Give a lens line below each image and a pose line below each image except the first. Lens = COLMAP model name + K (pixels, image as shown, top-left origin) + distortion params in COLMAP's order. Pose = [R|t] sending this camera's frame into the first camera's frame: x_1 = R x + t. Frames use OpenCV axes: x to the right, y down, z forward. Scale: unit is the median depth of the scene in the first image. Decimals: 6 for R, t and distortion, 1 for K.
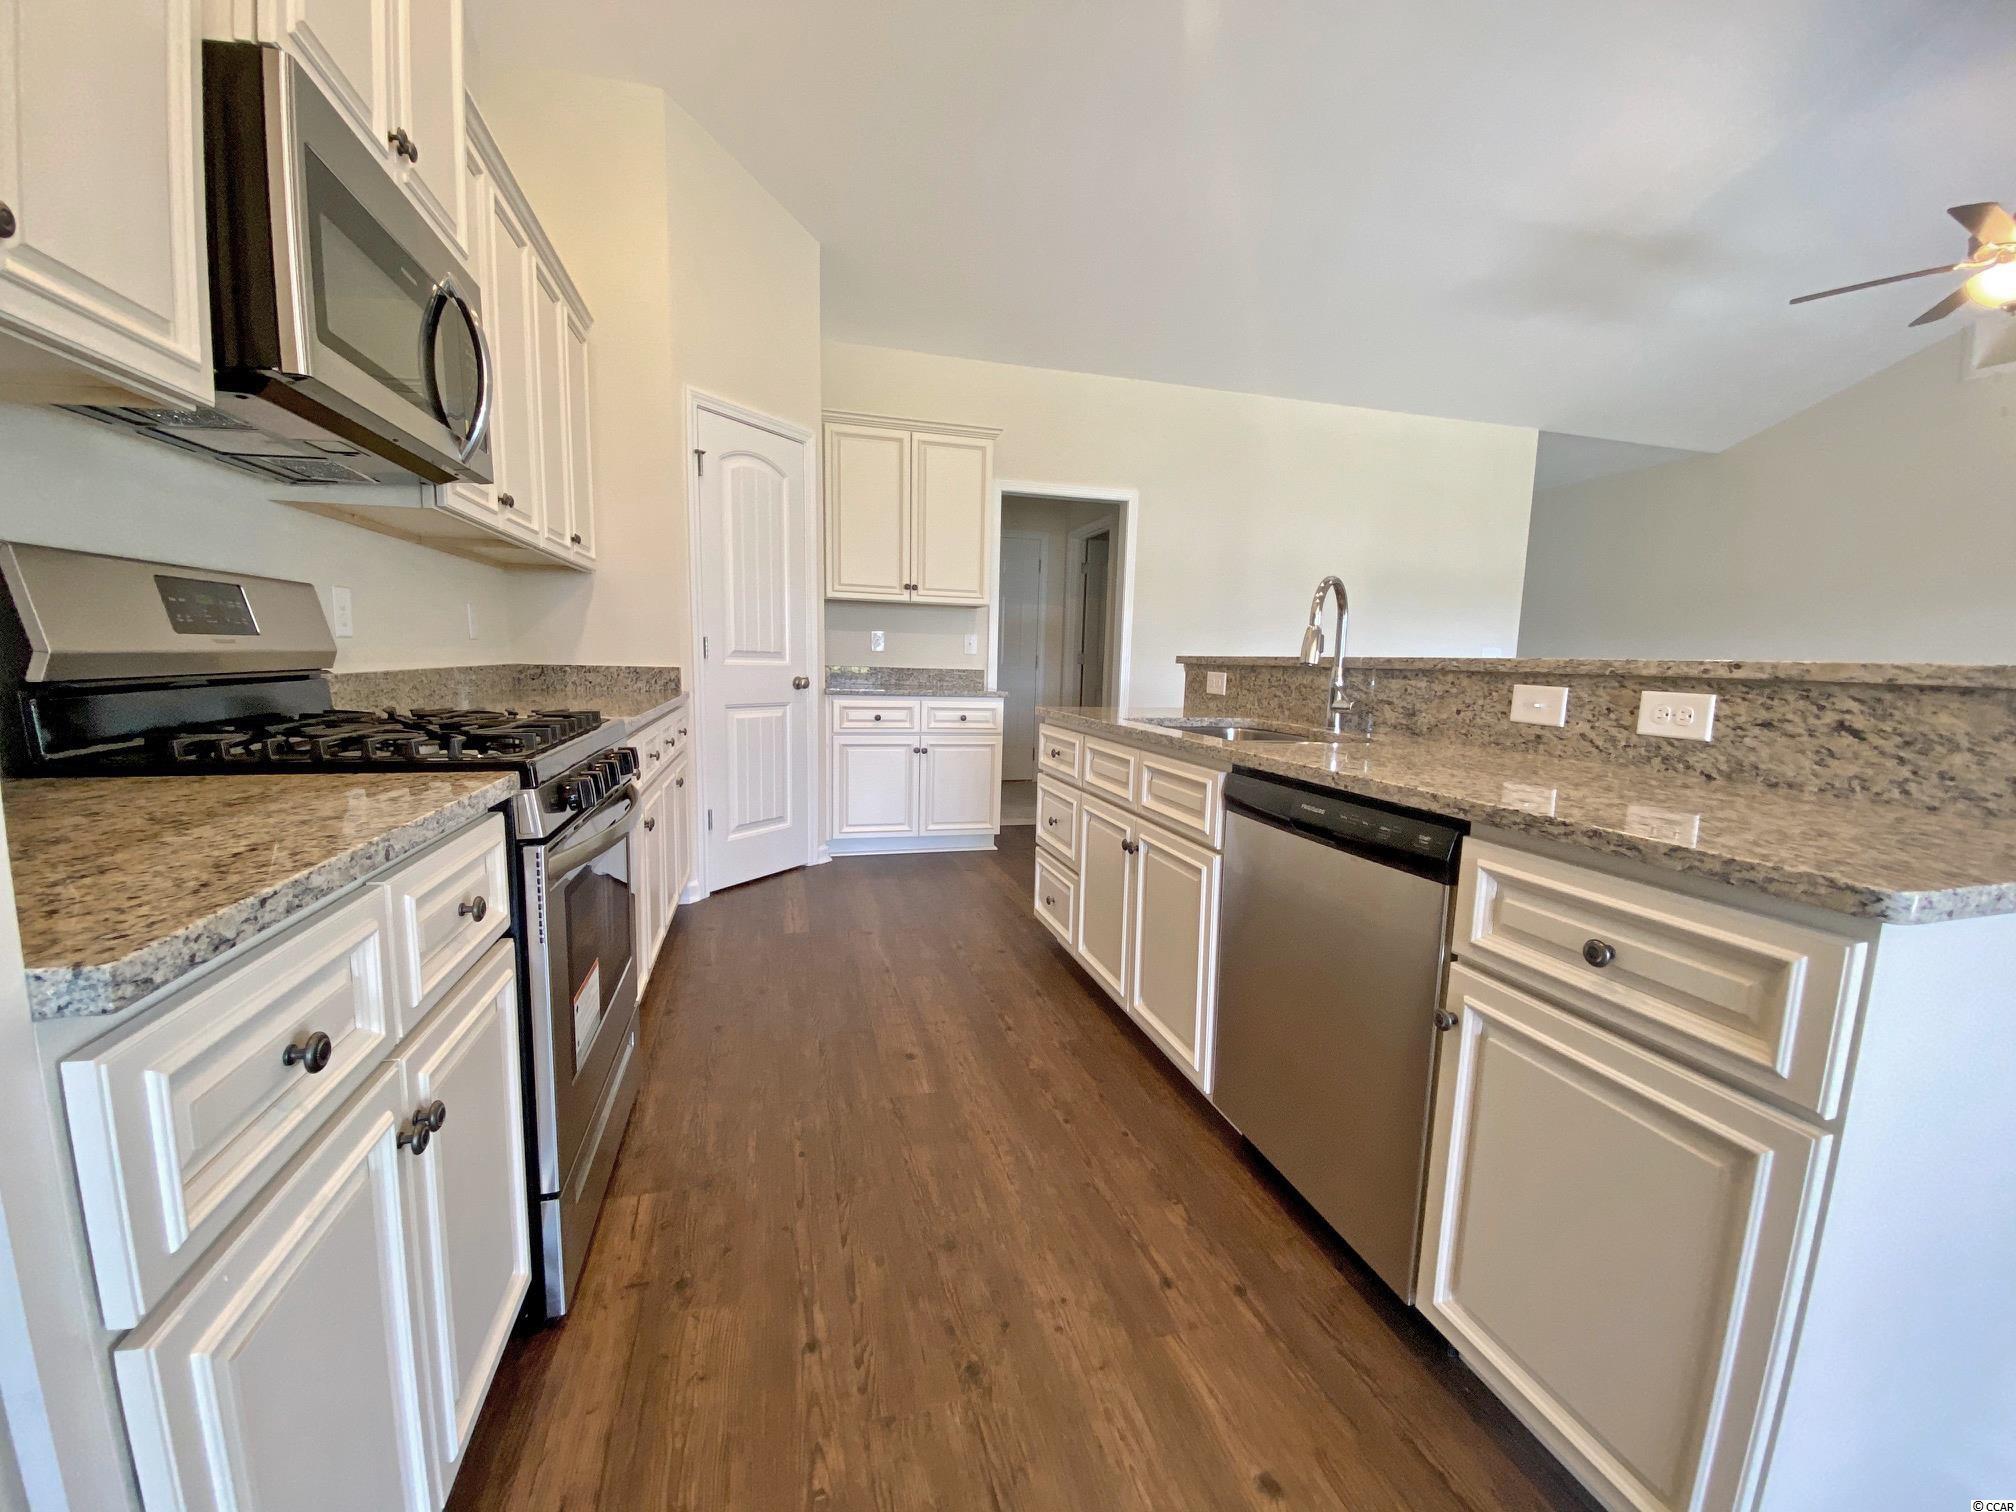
lens RADIAL K [[822.0, 0, 1008.0], [0, 822.0, 761.9], [0, 0, 1]] dist [0.012671, -0.005739]
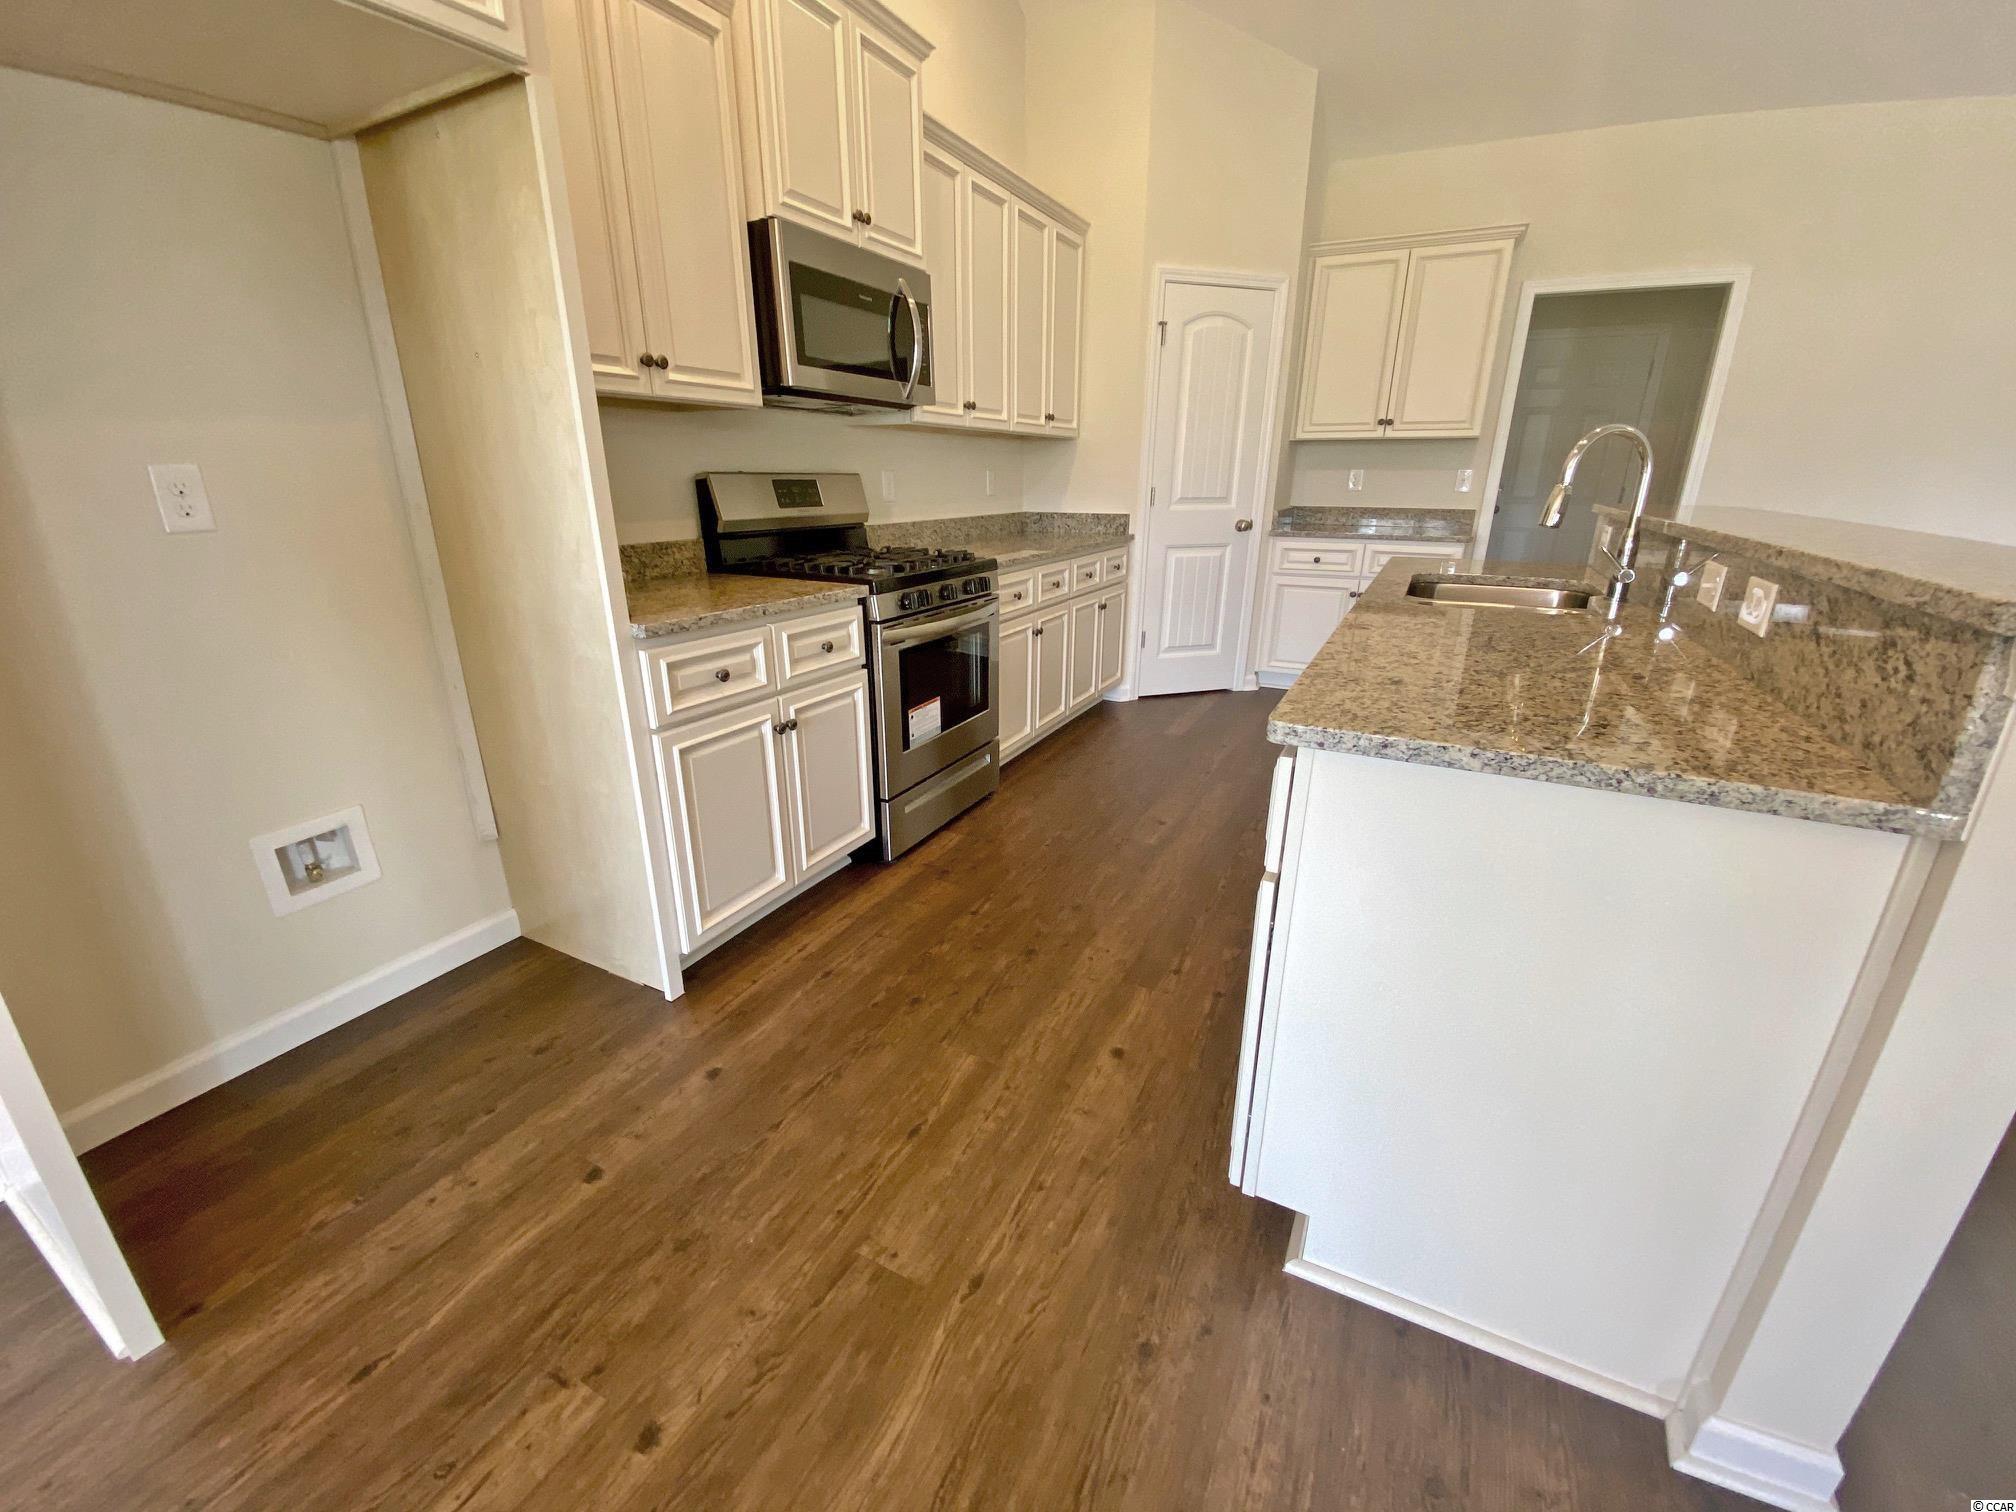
lens RADIAL K [[822.0, 0, 999.7], [0, 822.0, 770.6], [0, 0, 1]] dist [0.012671, -0.005739]
pose [[0.730977, 0.208573, -0.649745, 0.355217], [-0.070425, 0.970119, 0.232186, -0.012231], [0.678758, -0.123964, 0.723824, -0.094241]]
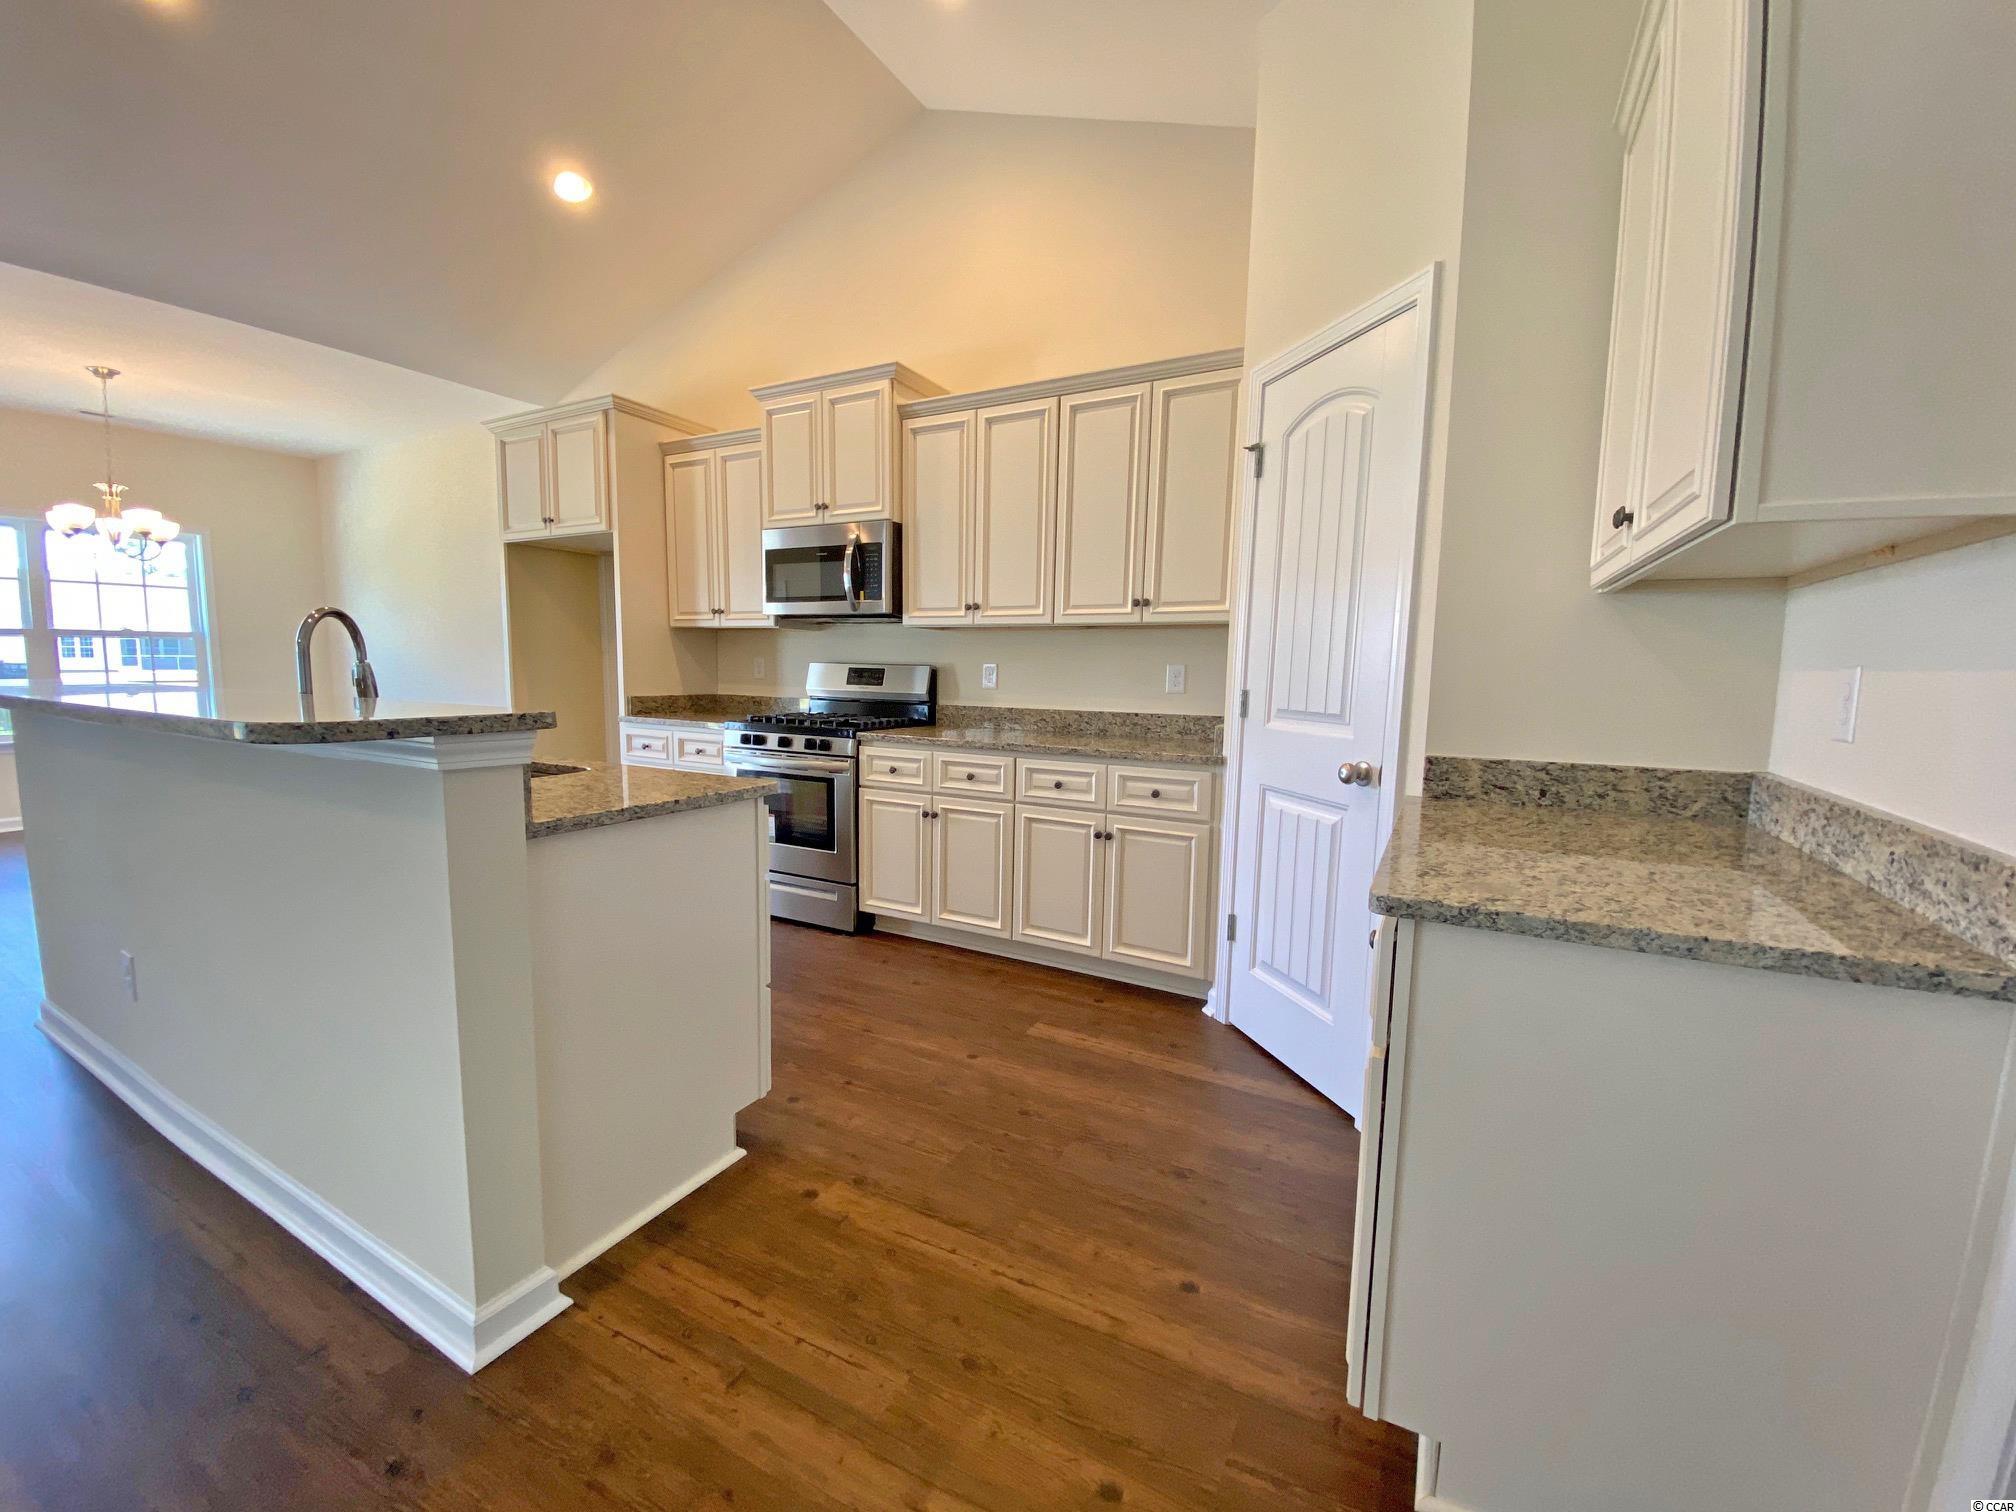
lens RADIAL K [[822.0, 0, 1009.6], [0, 822.0, 766.6], [0, 0, 1]] dist [0.012671, -0.005739]
pose [[-0.704810, 0.049344, -0.707678, 0.331488], [-0.123978, 0.973658, 0.191364, -0.205758], [0.698479, 0.222612, -0.680126, 1.413501]]
